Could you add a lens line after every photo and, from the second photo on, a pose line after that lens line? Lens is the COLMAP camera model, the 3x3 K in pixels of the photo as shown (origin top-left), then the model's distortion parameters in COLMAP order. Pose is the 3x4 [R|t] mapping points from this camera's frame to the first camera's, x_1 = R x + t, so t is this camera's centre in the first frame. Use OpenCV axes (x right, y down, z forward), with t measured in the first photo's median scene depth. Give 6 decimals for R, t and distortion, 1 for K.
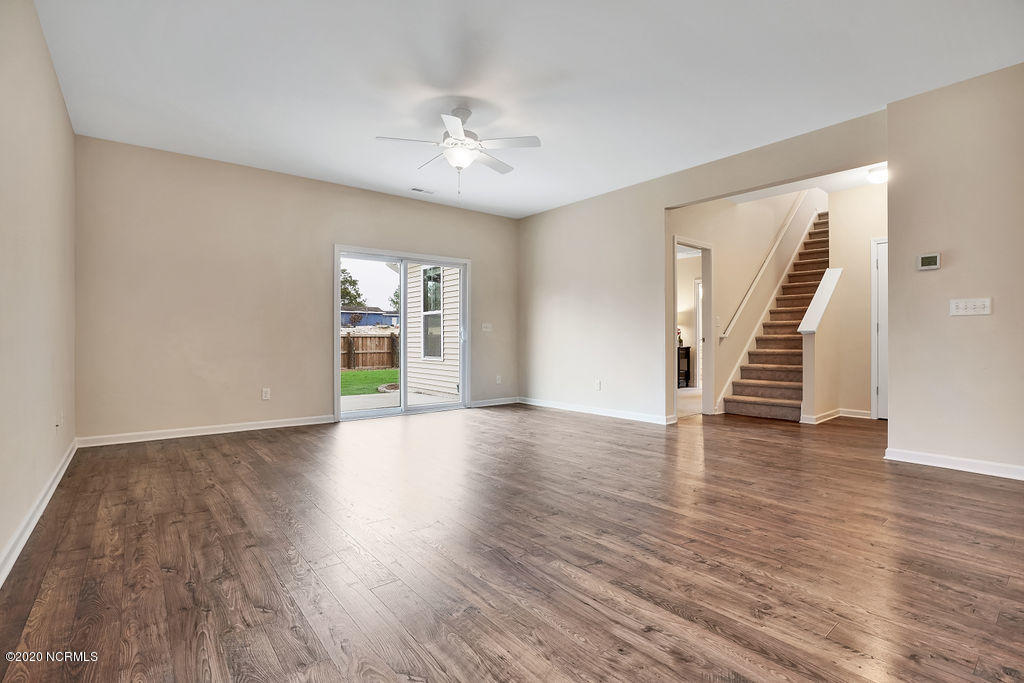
lens RADIAL K [[489.4, 0, 510.2], [0, 489.4, 338.5], [0, 0, 1]] dist [-0.042078, 0.001038]
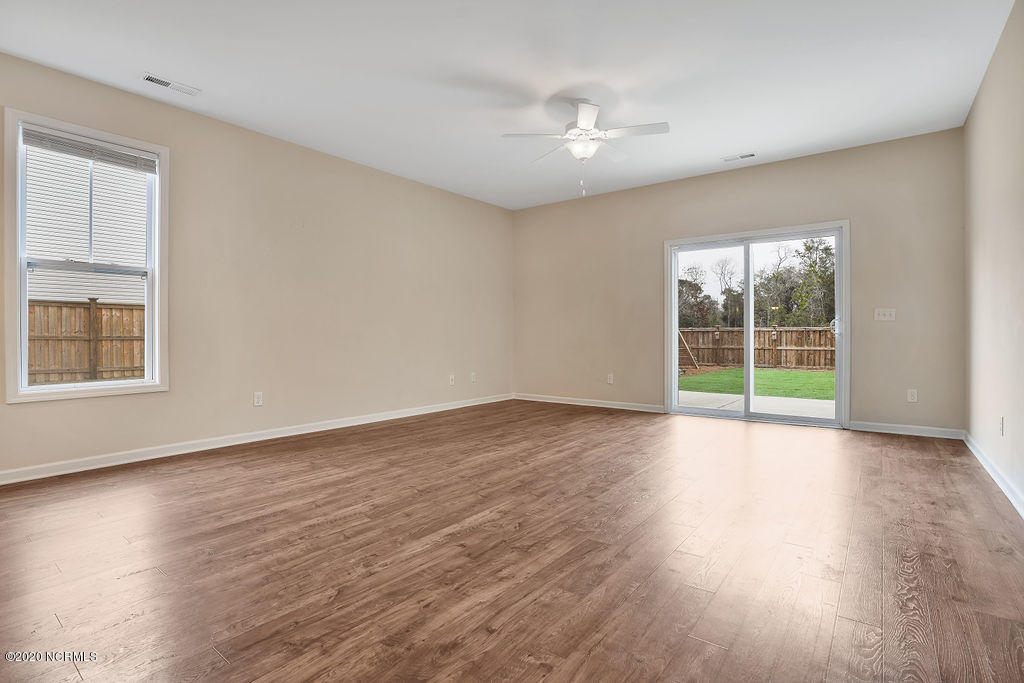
lens RADIAL K [[489.4, 0, 510.2], [0, 489.4, 338.5], [0, 0, 1]] dist [-0.042078, 0.001038]
pose [[0.220225, 0.011747, -0.975378, 1.204252], [0.004807, 0.999902, 0.013128, -0.004488], [0.975437, -0.007580, 0.220148, 0.937682]]
